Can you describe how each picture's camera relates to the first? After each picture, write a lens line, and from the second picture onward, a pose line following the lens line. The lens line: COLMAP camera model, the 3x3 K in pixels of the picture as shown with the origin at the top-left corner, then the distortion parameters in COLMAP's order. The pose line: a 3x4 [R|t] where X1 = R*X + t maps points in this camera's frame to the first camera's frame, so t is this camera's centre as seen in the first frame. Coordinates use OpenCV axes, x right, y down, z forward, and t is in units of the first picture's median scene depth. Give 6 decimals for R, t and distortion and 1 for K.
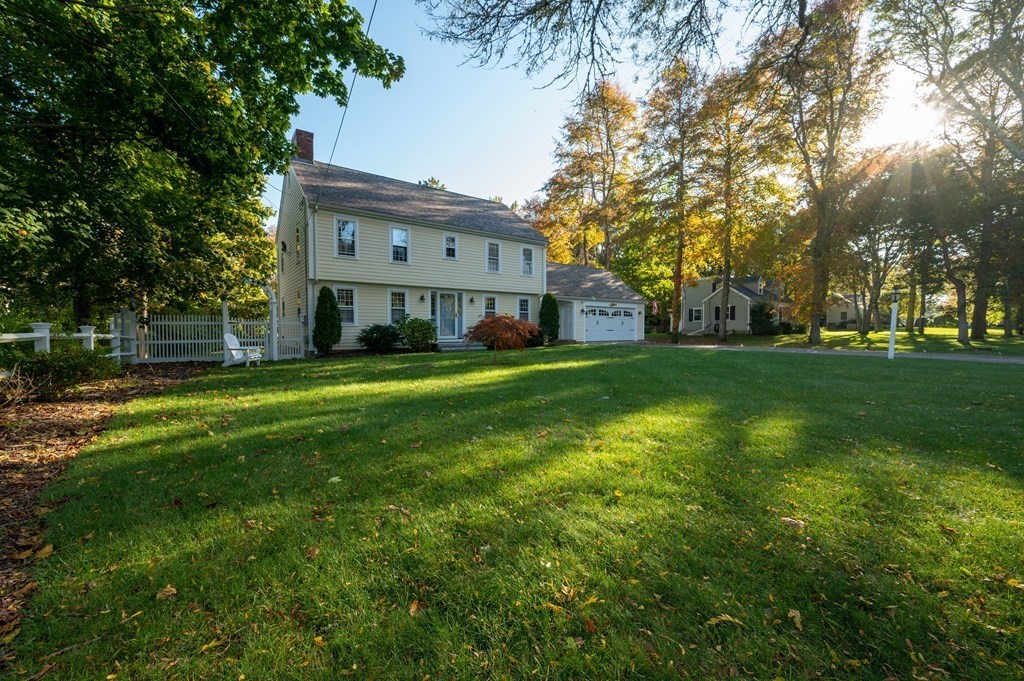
lens RADIAL K [[396.3, 0, 518.6], [0, 396.3, 340.0], [0, 0, 1]] dist [-0.000132, 0.000000]
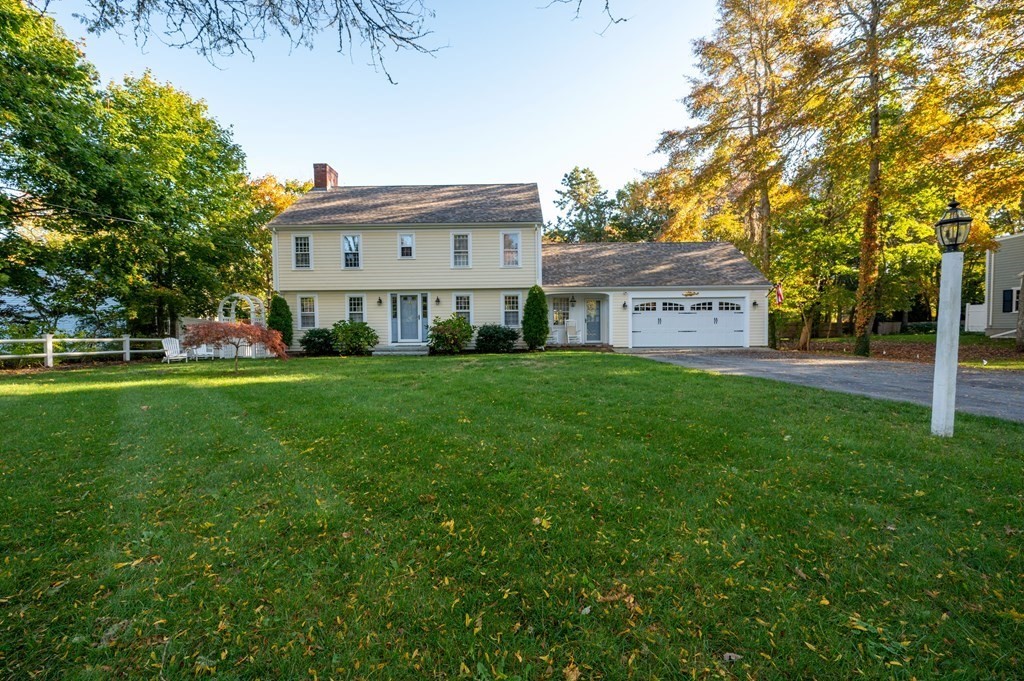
lens RADIAL K [[396.3, 0, 514.8], [0, 396.3, 341.3], [0, 0, 1]] dist [-0.000132, 0.000000]
pose [[0.777953, 0.009897, -0.628244, 0.581295], [-0.008824, 0.999949, 0.004826, -0.011561], [0.628260, 0.001789, 0.778001, 0.387986]]
